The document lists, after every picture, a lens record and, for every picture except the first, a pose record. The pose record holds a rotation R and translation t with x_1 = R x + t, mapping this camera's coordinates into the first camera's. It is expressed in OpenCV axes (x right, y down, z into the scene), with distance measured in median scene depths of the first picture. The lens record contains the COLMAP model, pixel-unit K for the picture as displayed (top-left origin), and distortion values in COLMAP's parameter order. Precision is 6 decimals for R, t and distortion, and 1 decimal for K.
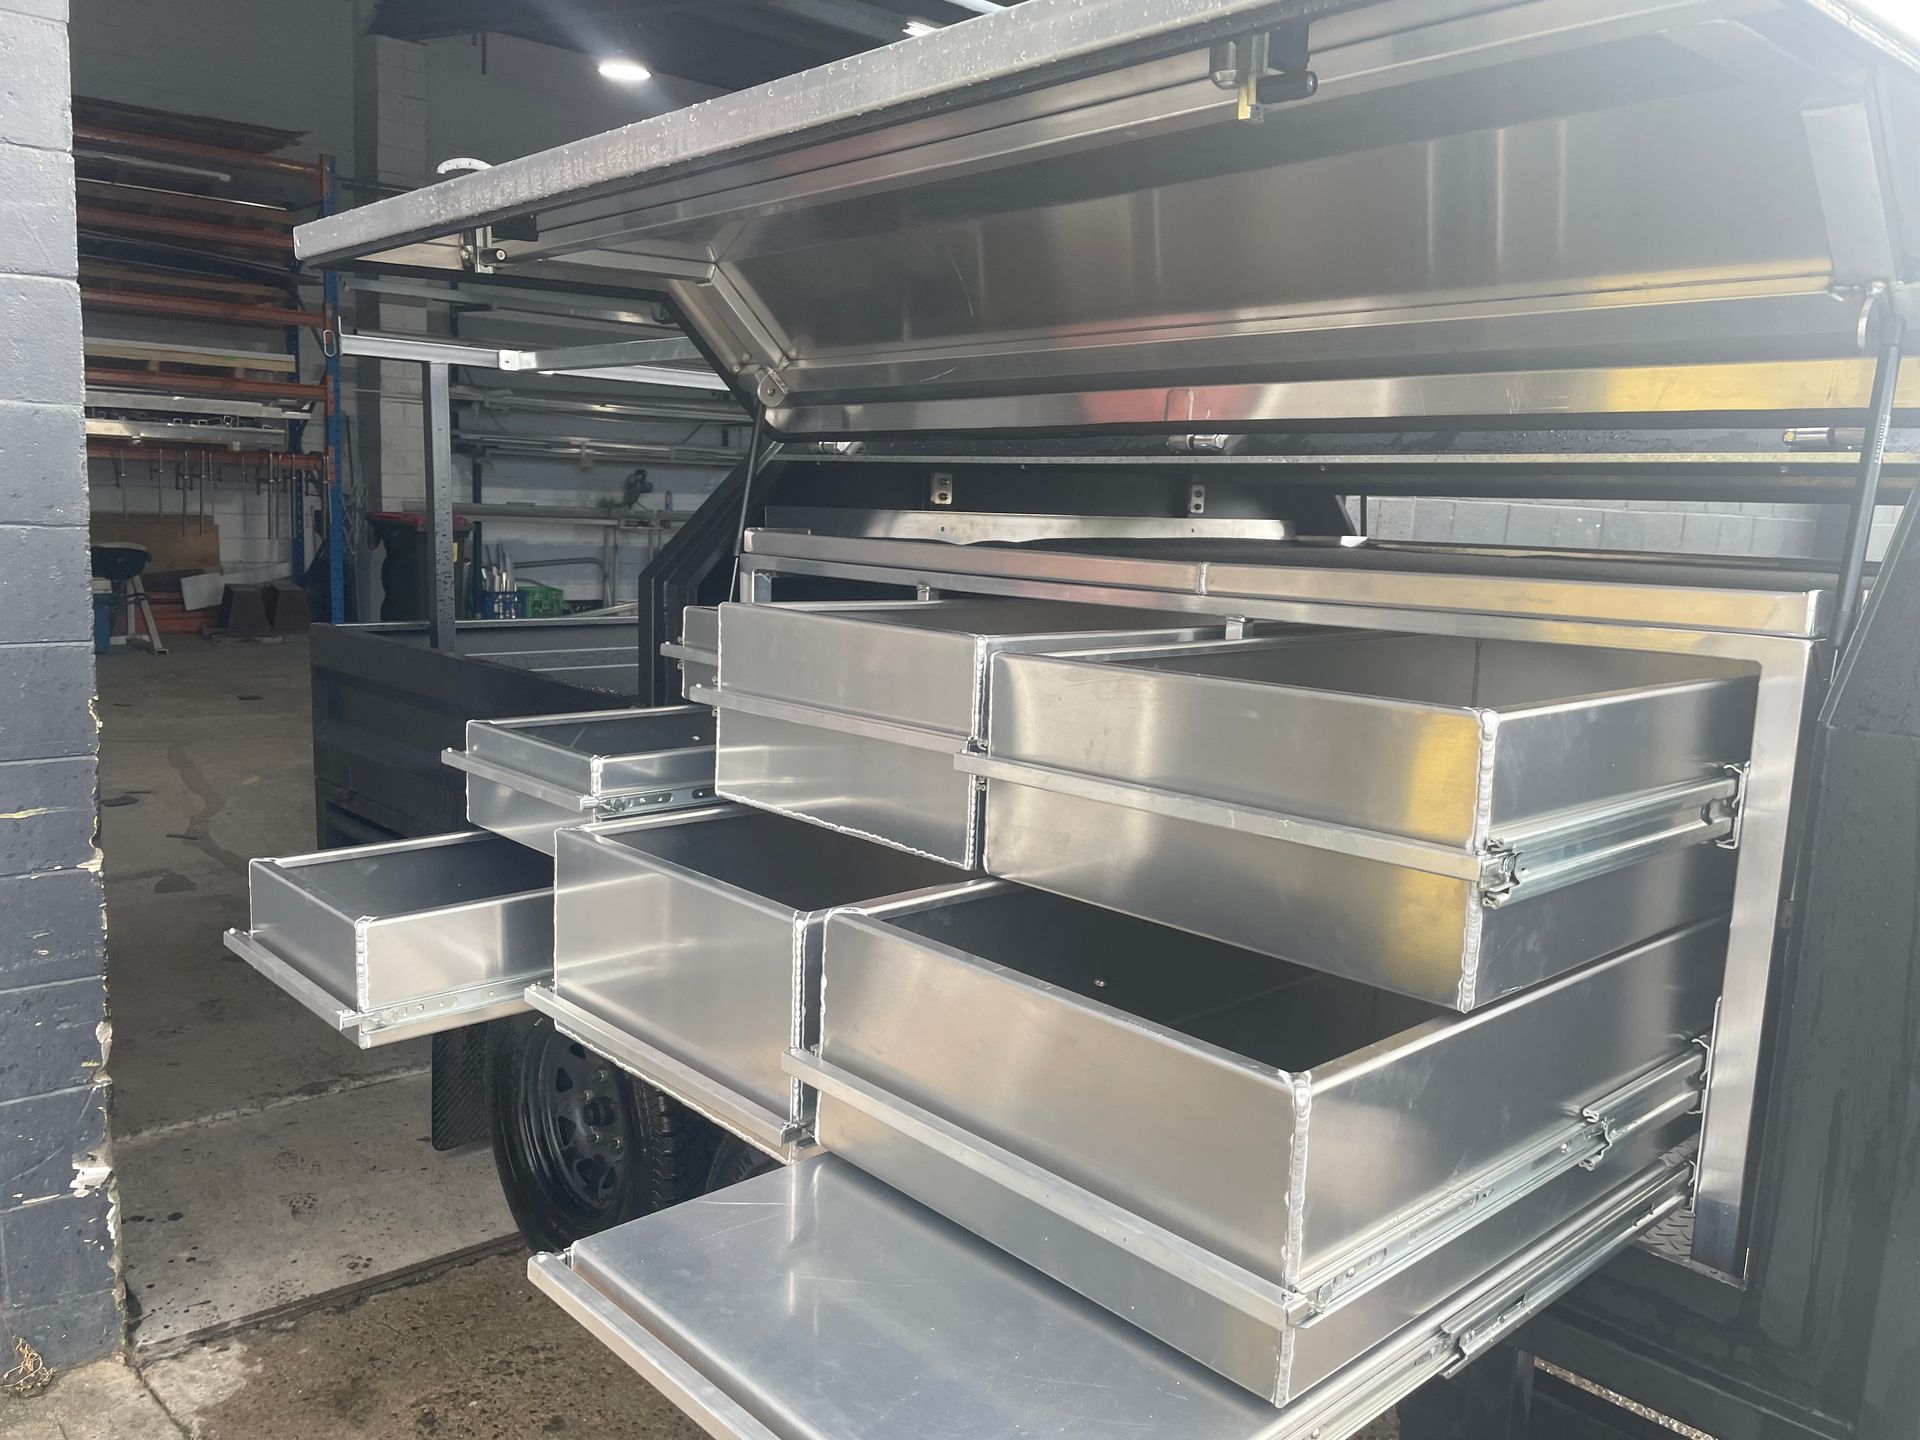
lens RADIAL K [[1488.5, 0, 959.6], [0, 1488.5, 719.5], [0, 0, 1]] dist [0.032748, -0.053534]
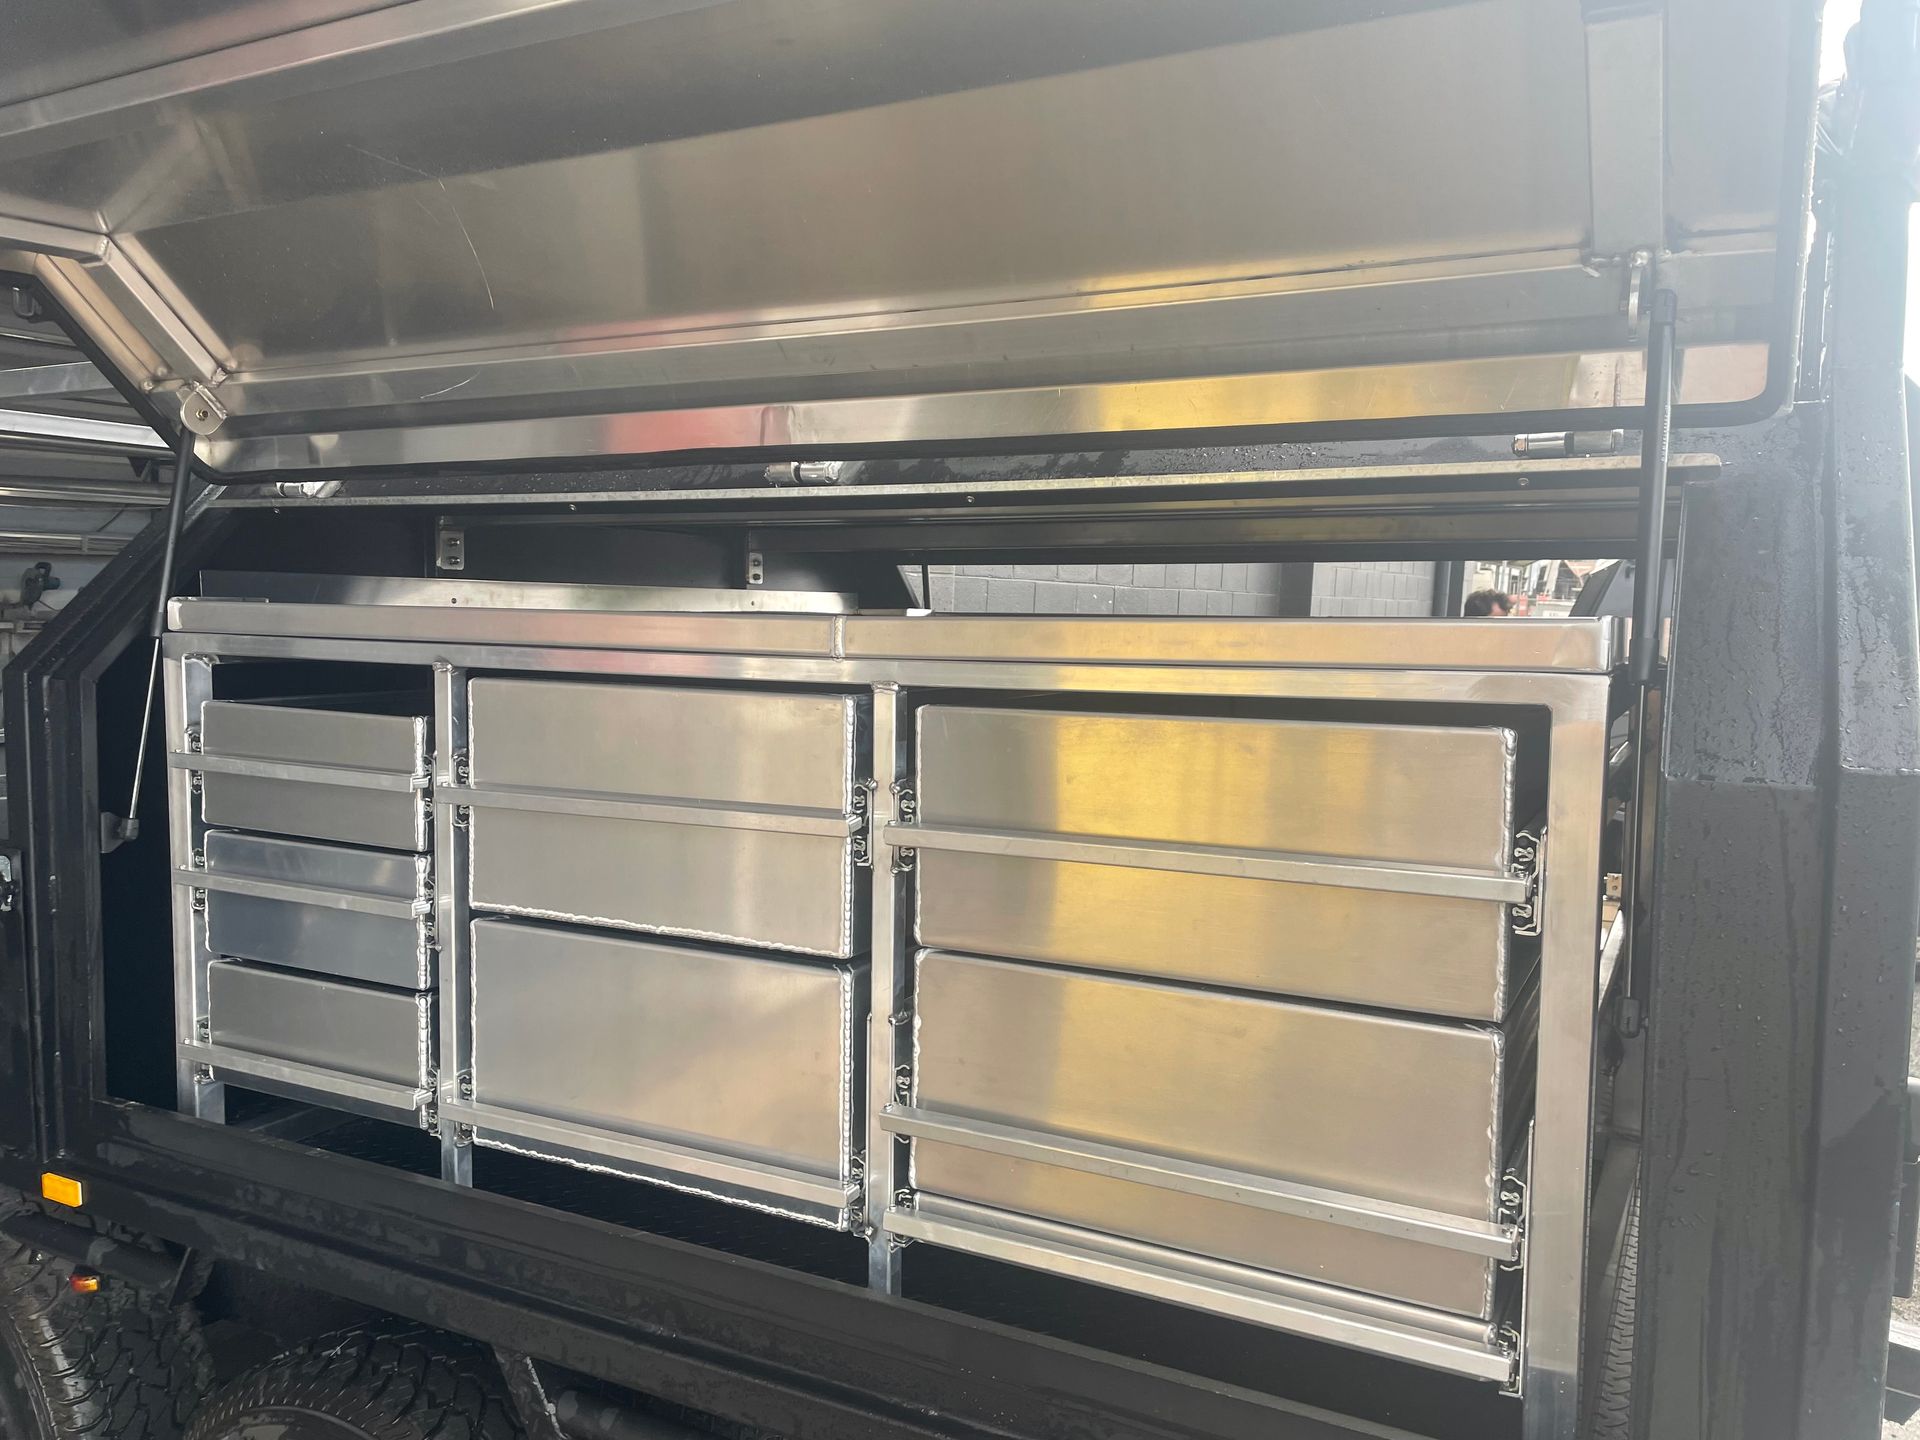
lens RADIAL K [[1488.5, 0, 992.1], [0, 1488.5, 727.4], [0, 0, 1]] dist [0.032748, -0.053534]
pose [[0.939177, -0.049654, 0.339824, -0.019131], [0.069268, 0.996545, -0.045824, -0.005663], [-0.336375, 0.066576, 0.939372, 0.190910]]
